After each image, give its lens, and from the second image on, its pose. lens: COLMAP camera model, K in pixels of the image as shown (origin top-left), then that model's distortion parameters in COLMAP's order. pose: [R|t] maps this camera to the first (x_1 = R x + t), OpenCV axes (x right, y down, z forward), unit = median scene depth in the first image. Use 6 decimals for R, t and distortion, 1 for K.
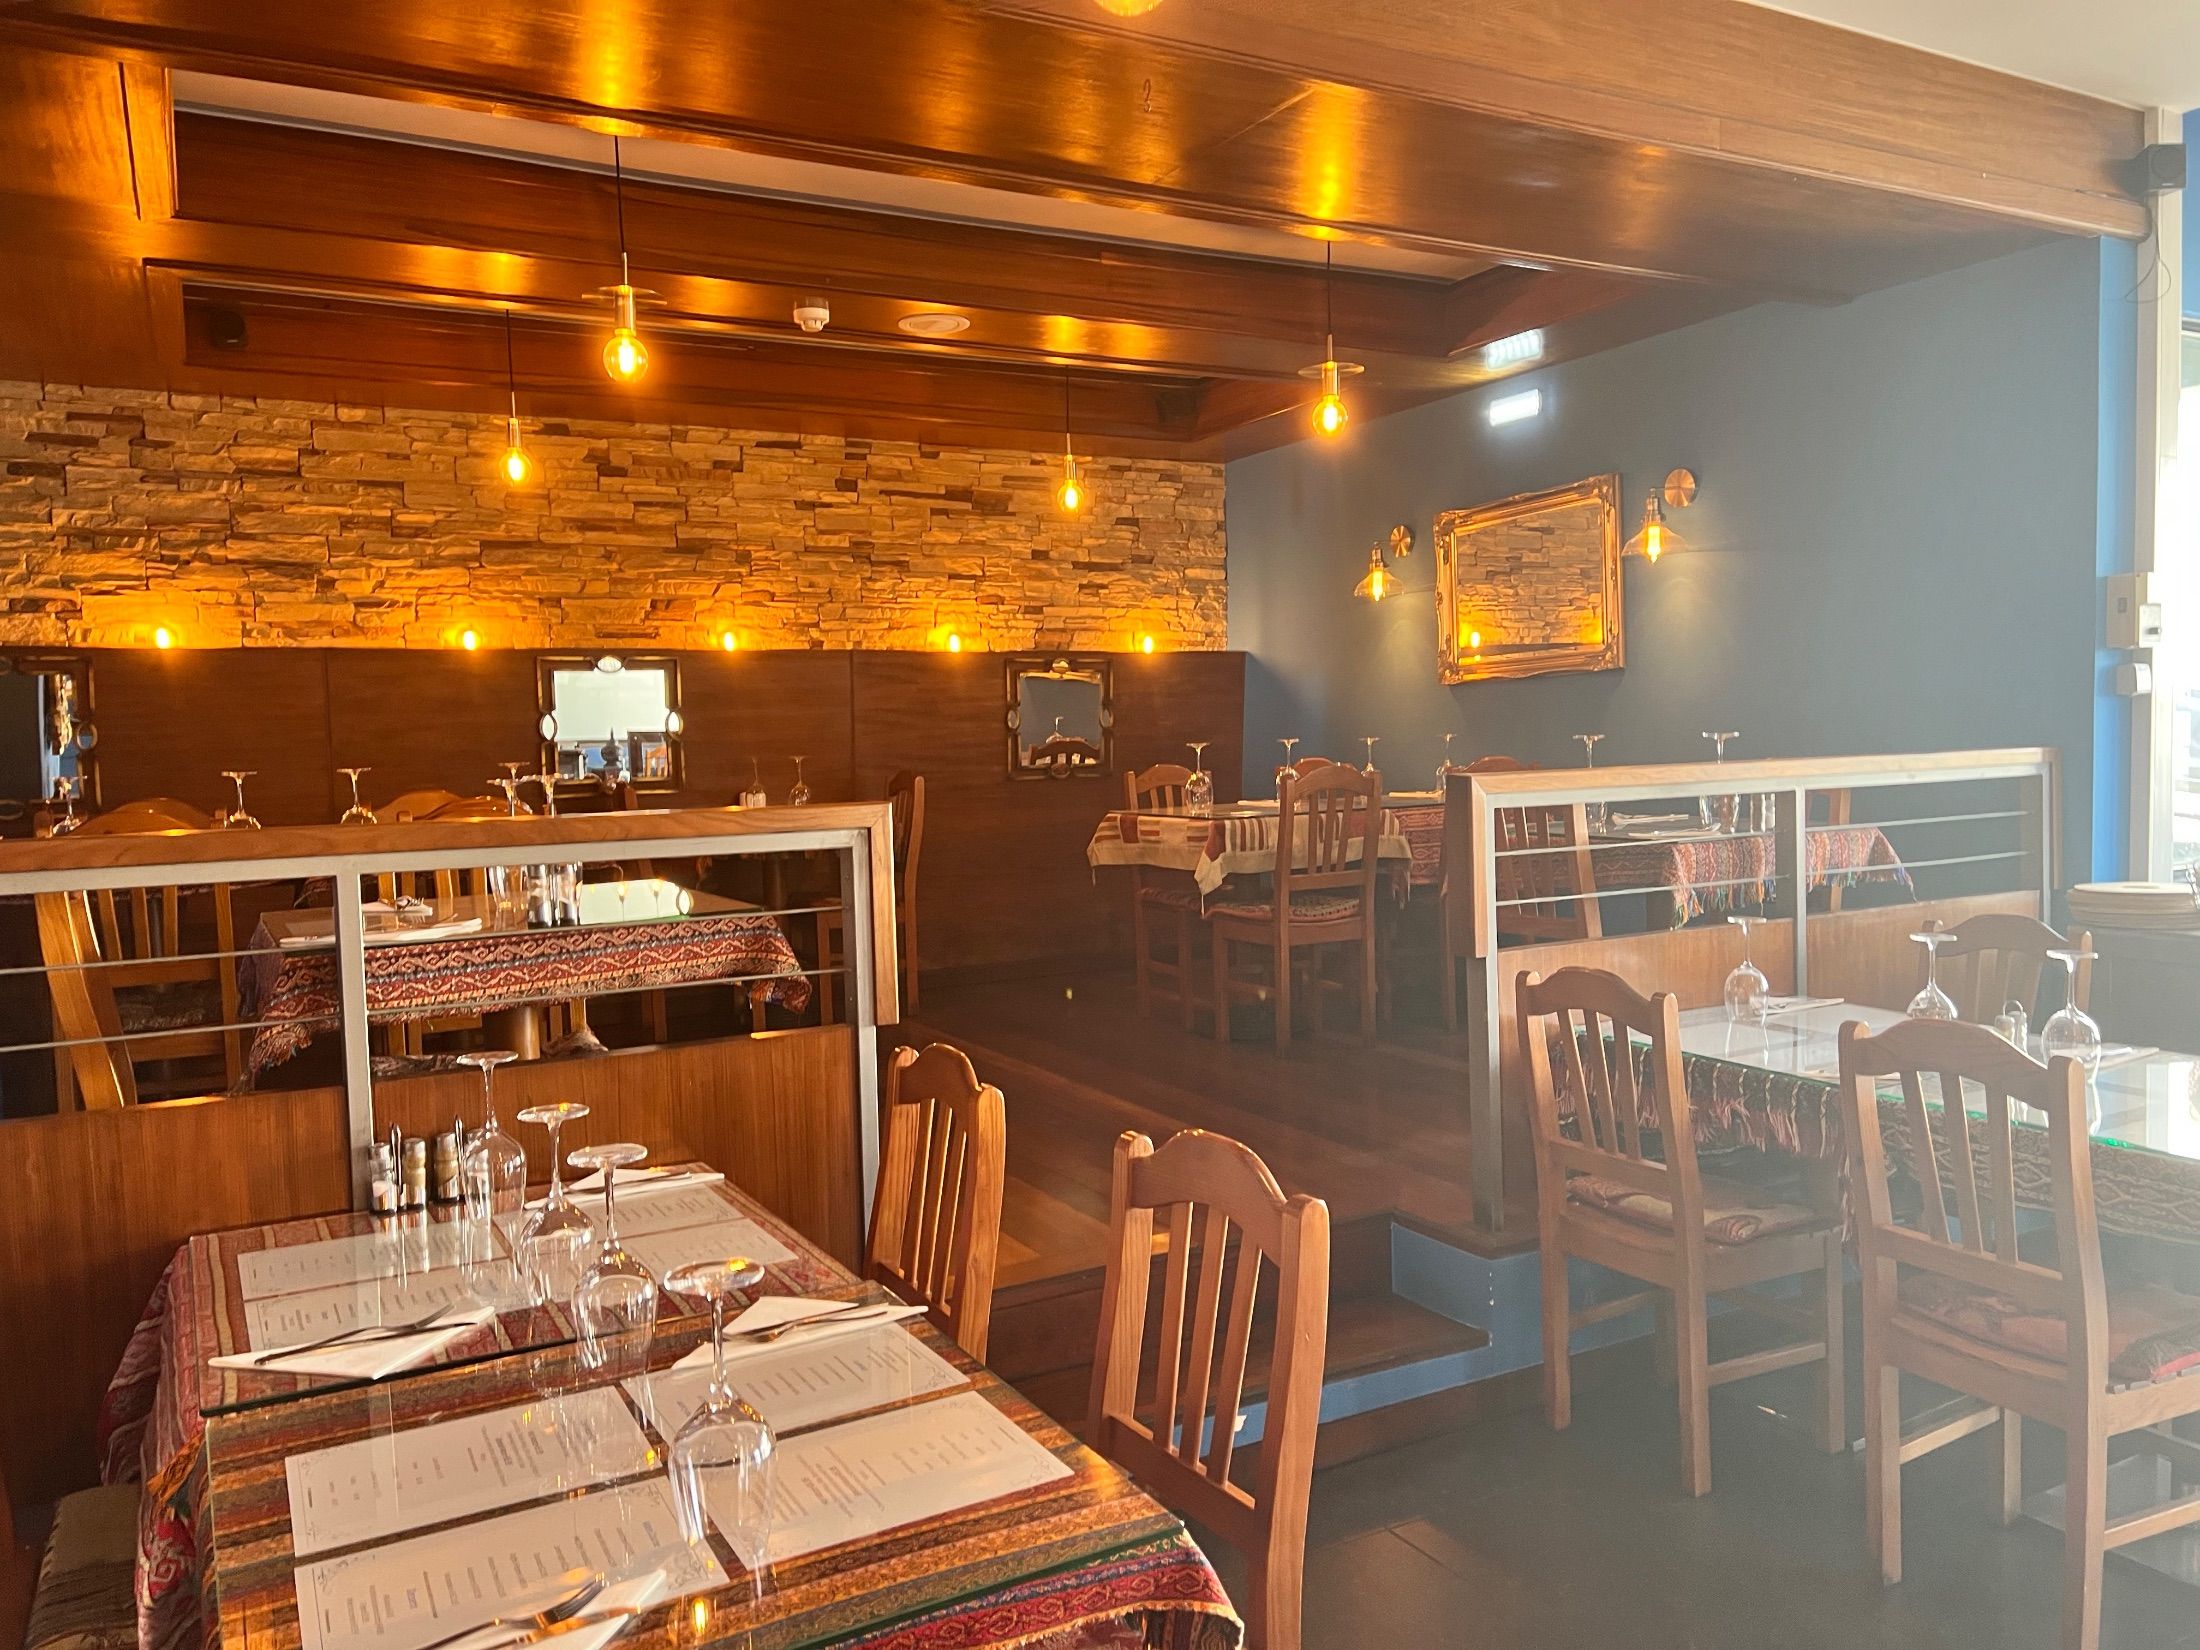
lens RADIAL K [[1641.3, 0, 1119.8], [0, 1641.3, 829.9], [0, 0, 1]] dist [0.045743, -0.054136]
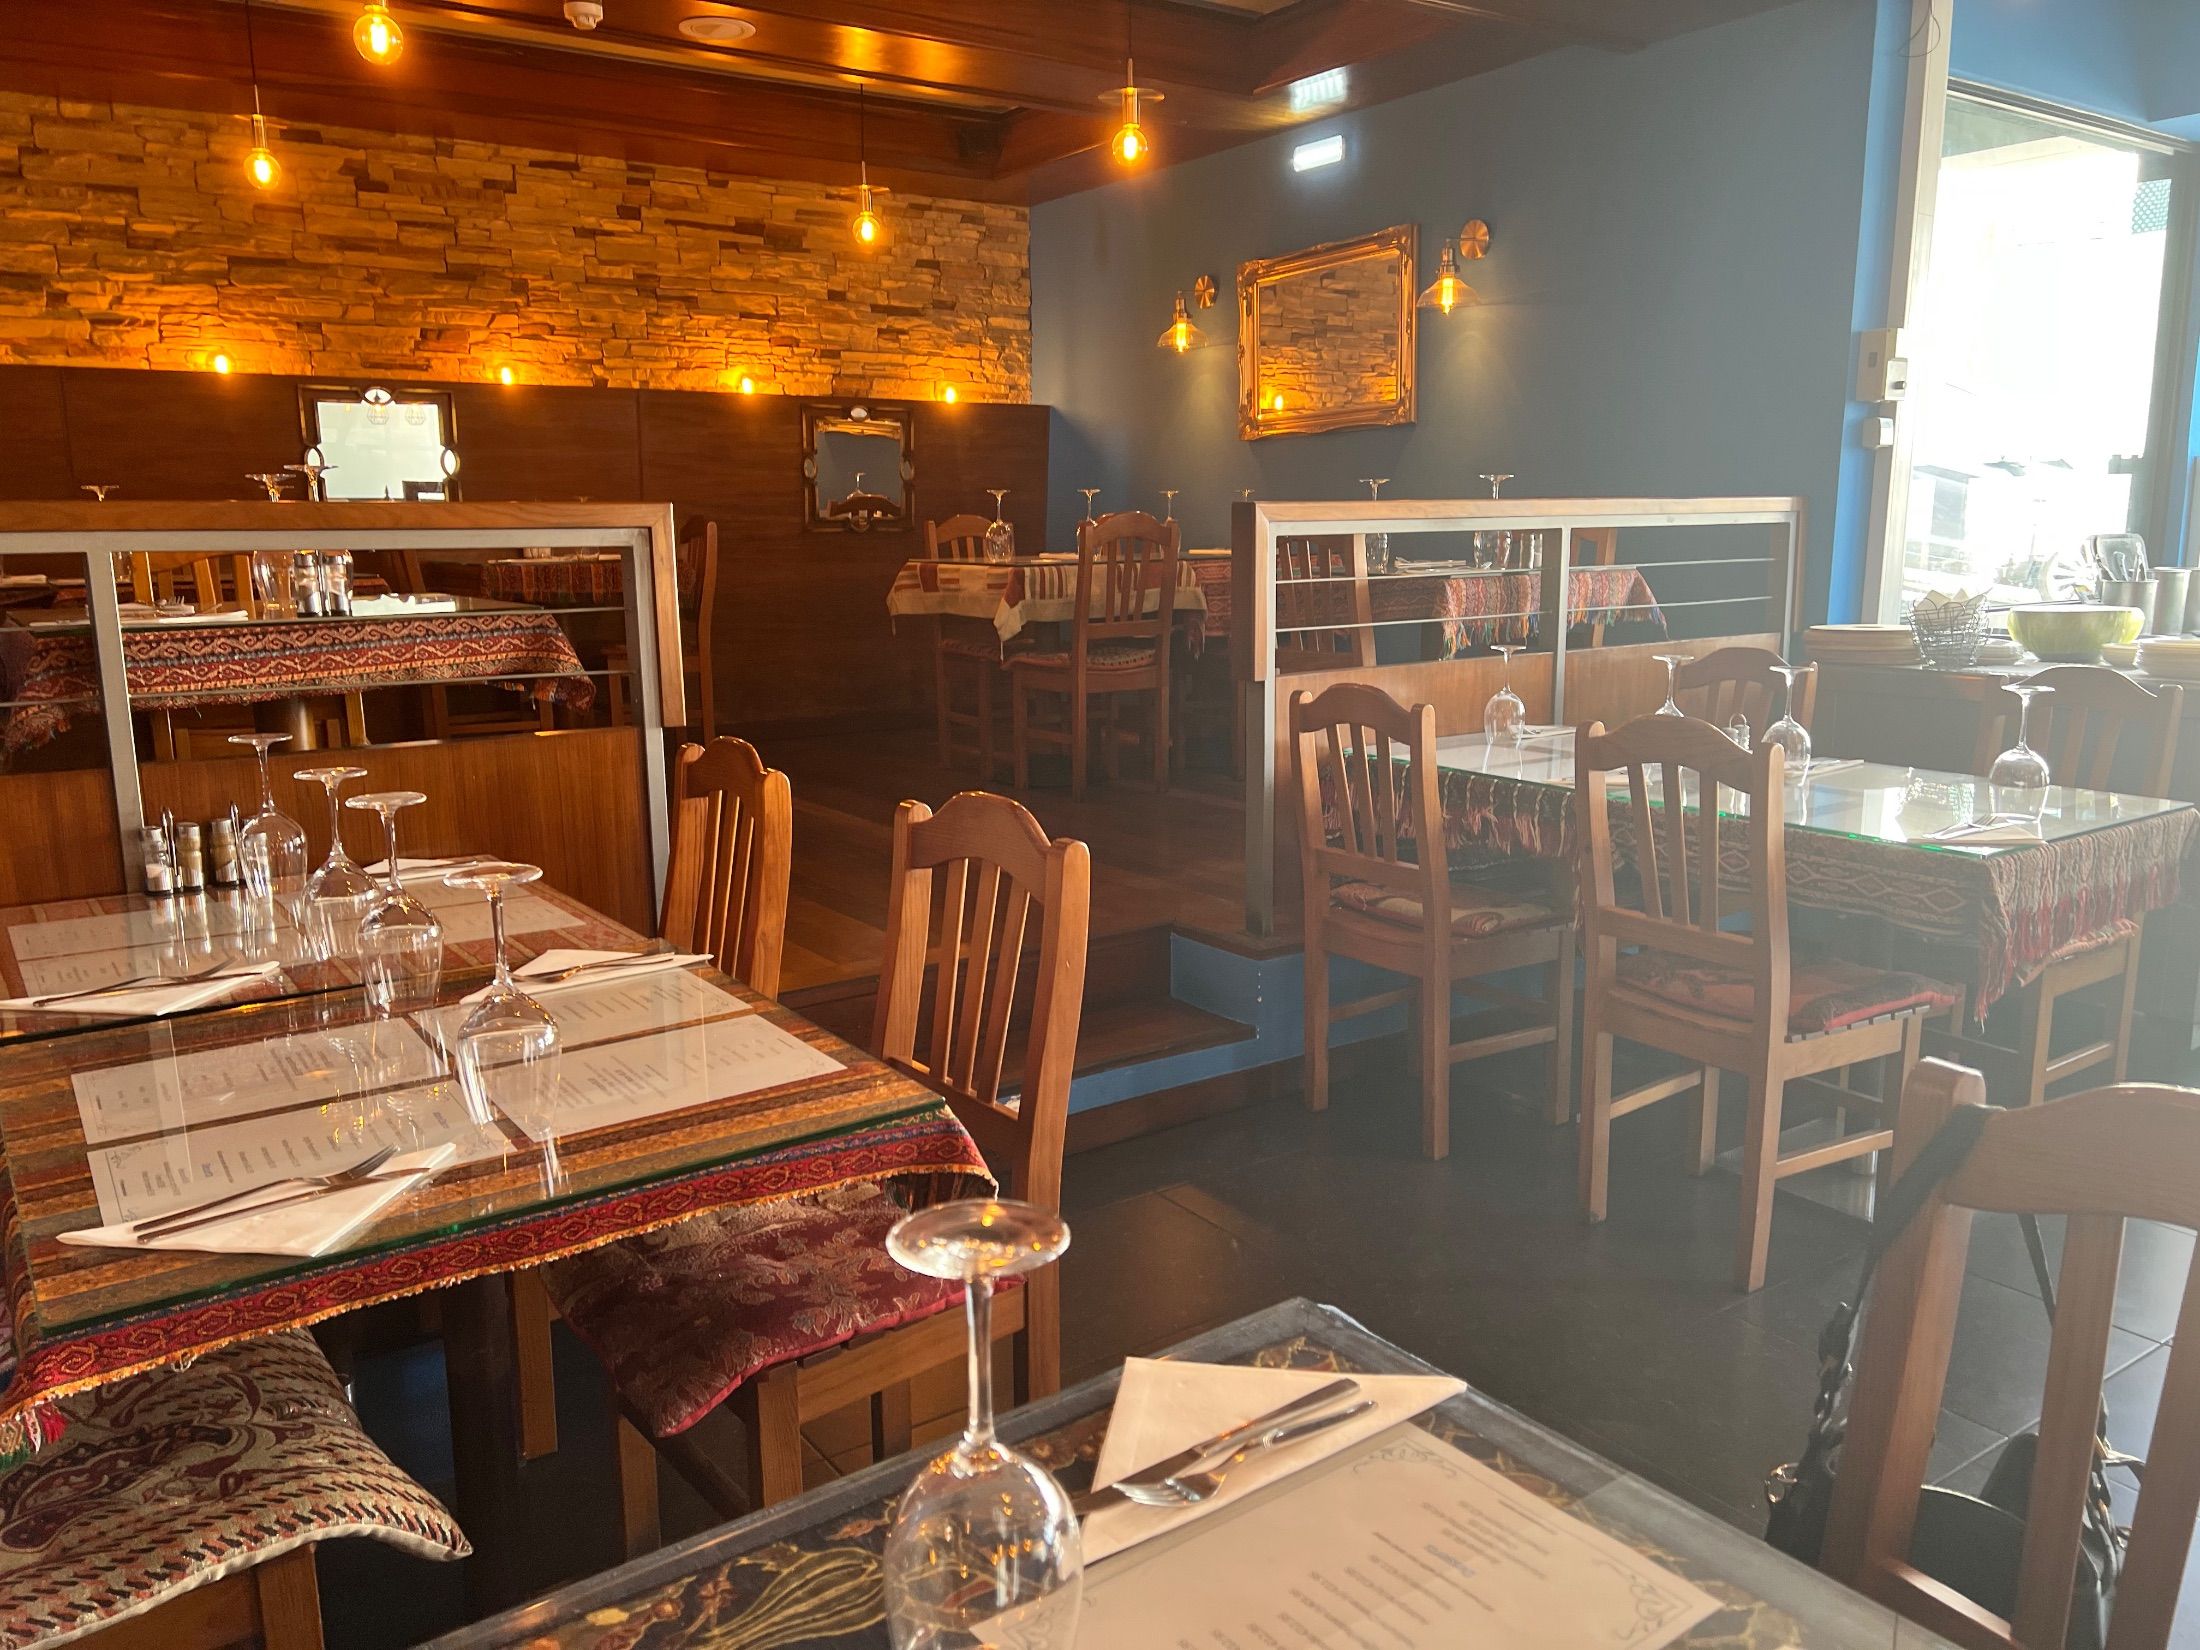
lens RADIAL K [[1641.3, 0, 1103.1], [0, 1641.3, 825.4], [0, 0, 1]] dist [0.045743, -0.054136]
pose [[0.994563, -0.001994, 0.104120, 0.008672], [-0.011067, 0.992131, 0.124714, 0.028884], [-0.103550, -0.125188, 0.986714, -0.020294]]
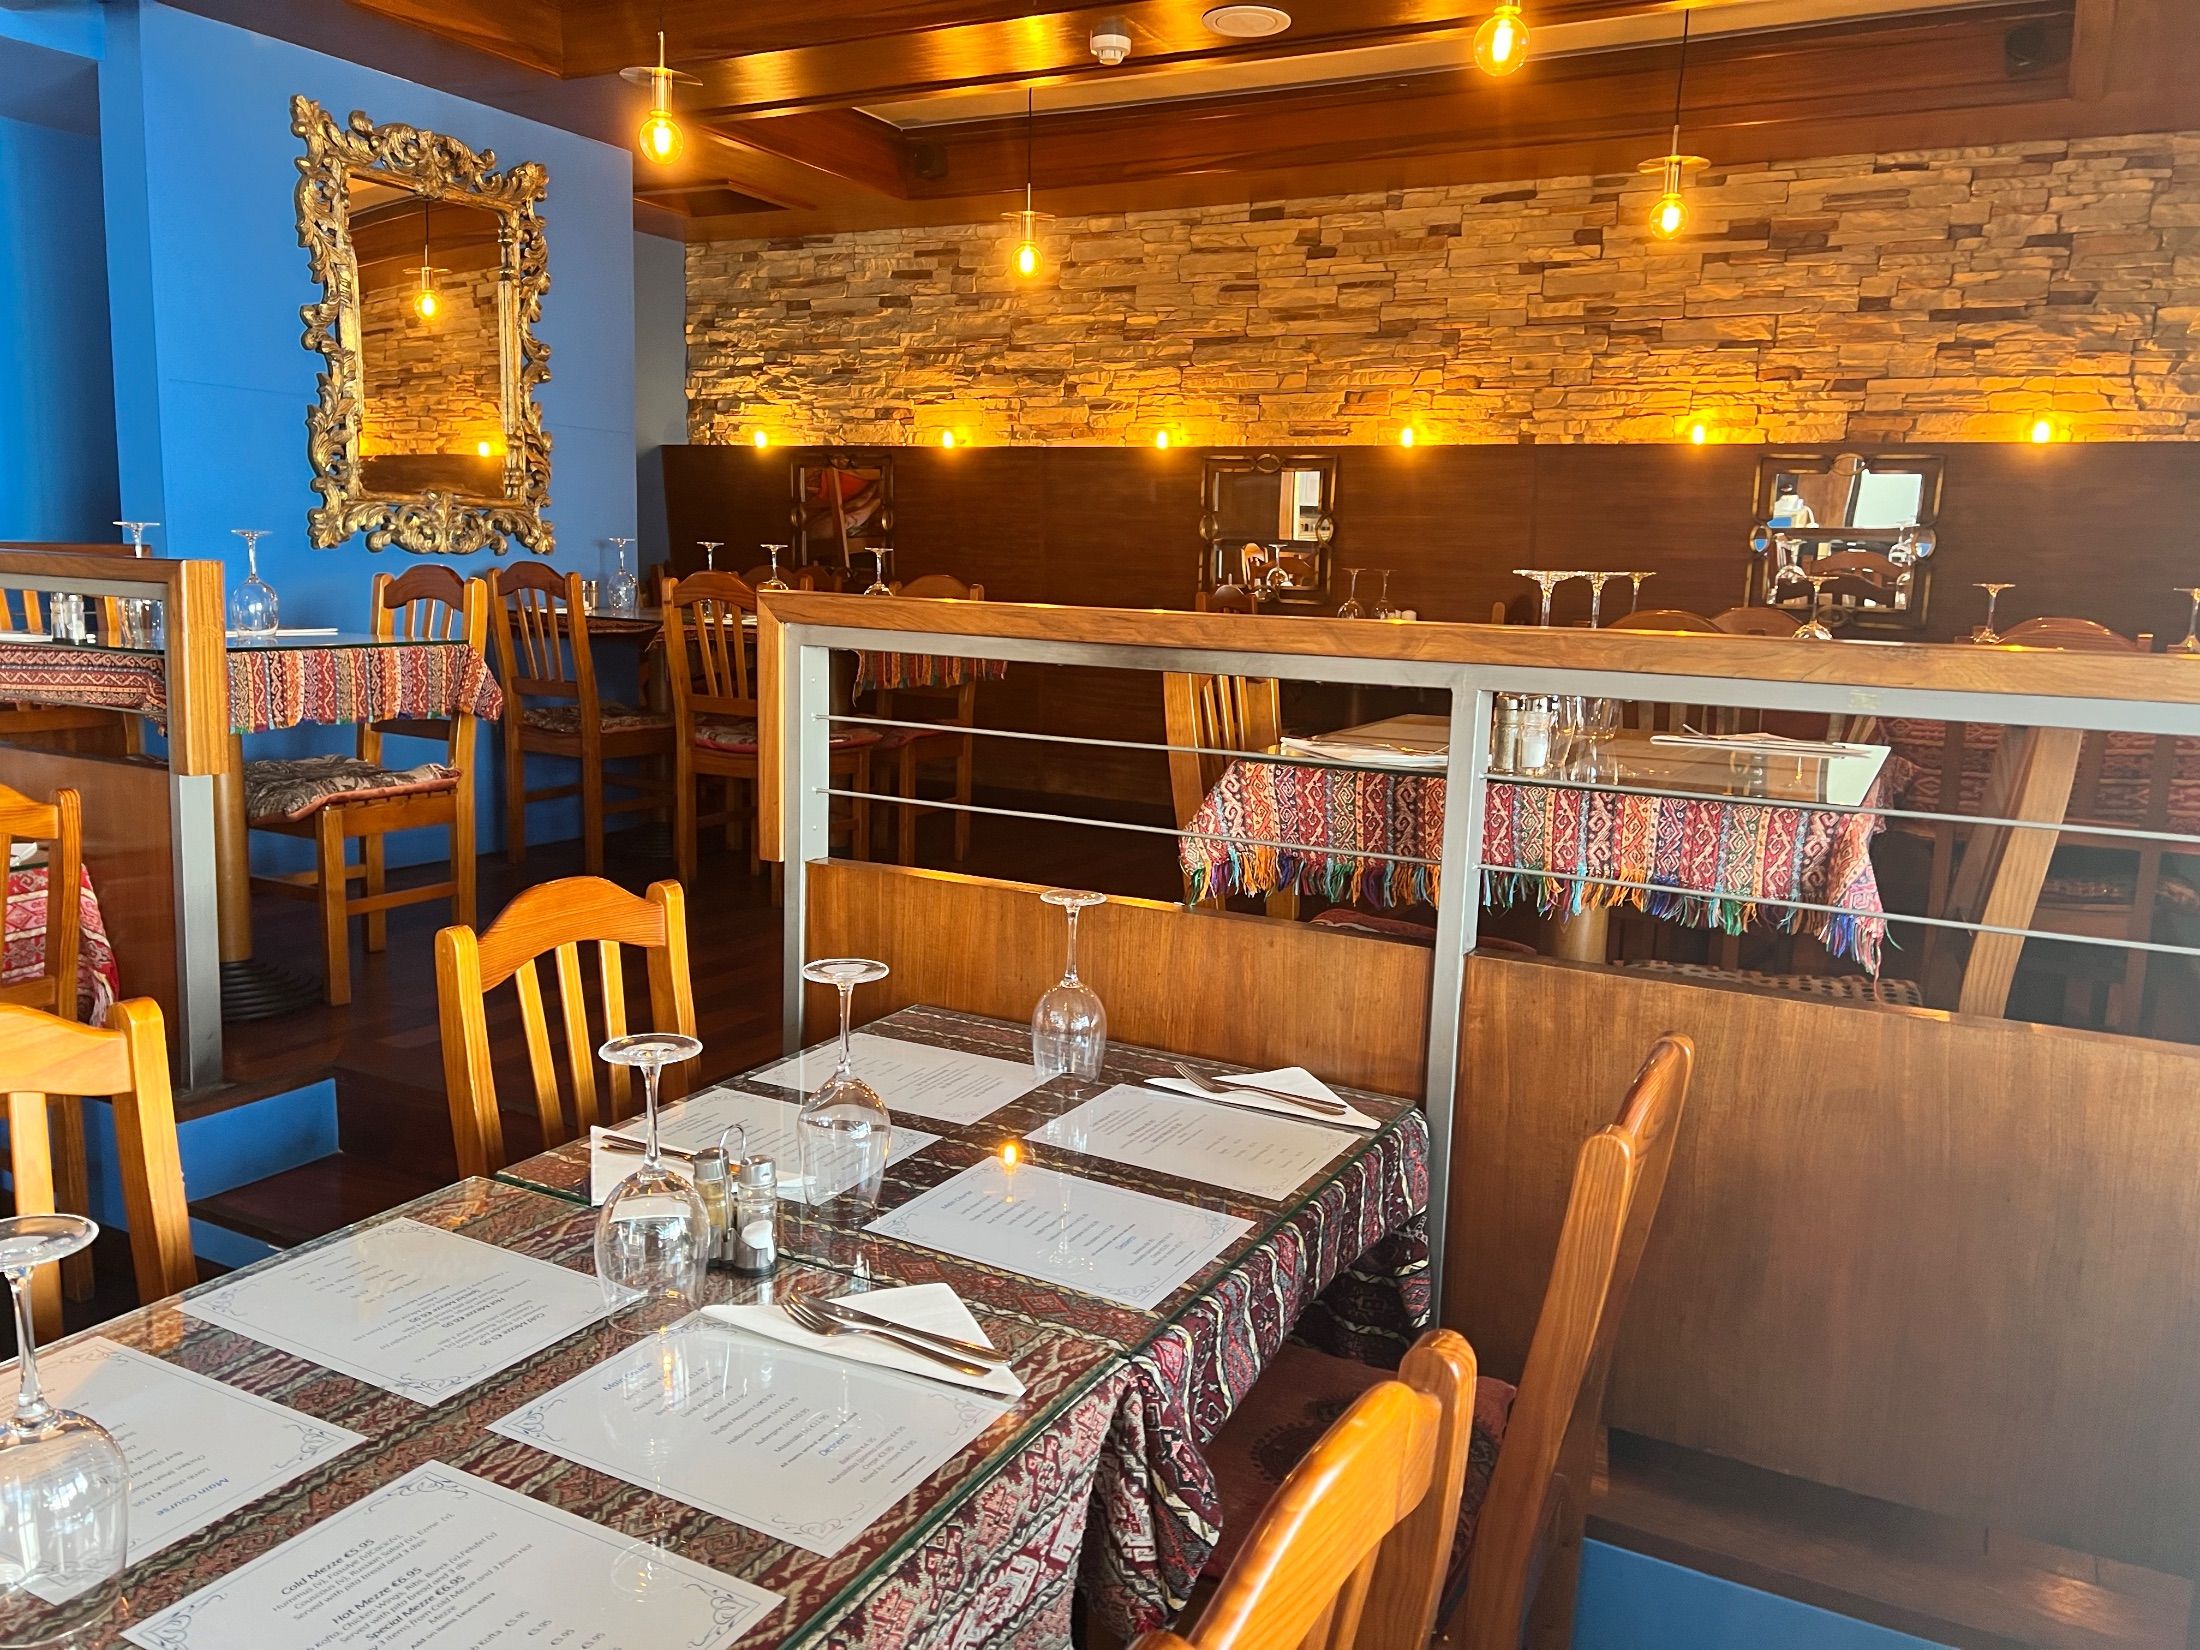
lens RADIAL K [[1641.3, 0, 1125.0], [0, 1641.3, 821.8], [0, 0, 1]] dist [0.045743, -0.054136]
pose [[0.546449, 0.176166, -0.818754, 0.615864], [-0.094697, 0.984354, 0.148594, -0.039114], [0.832121, -0.003665, 0.554582, 0.533508]]
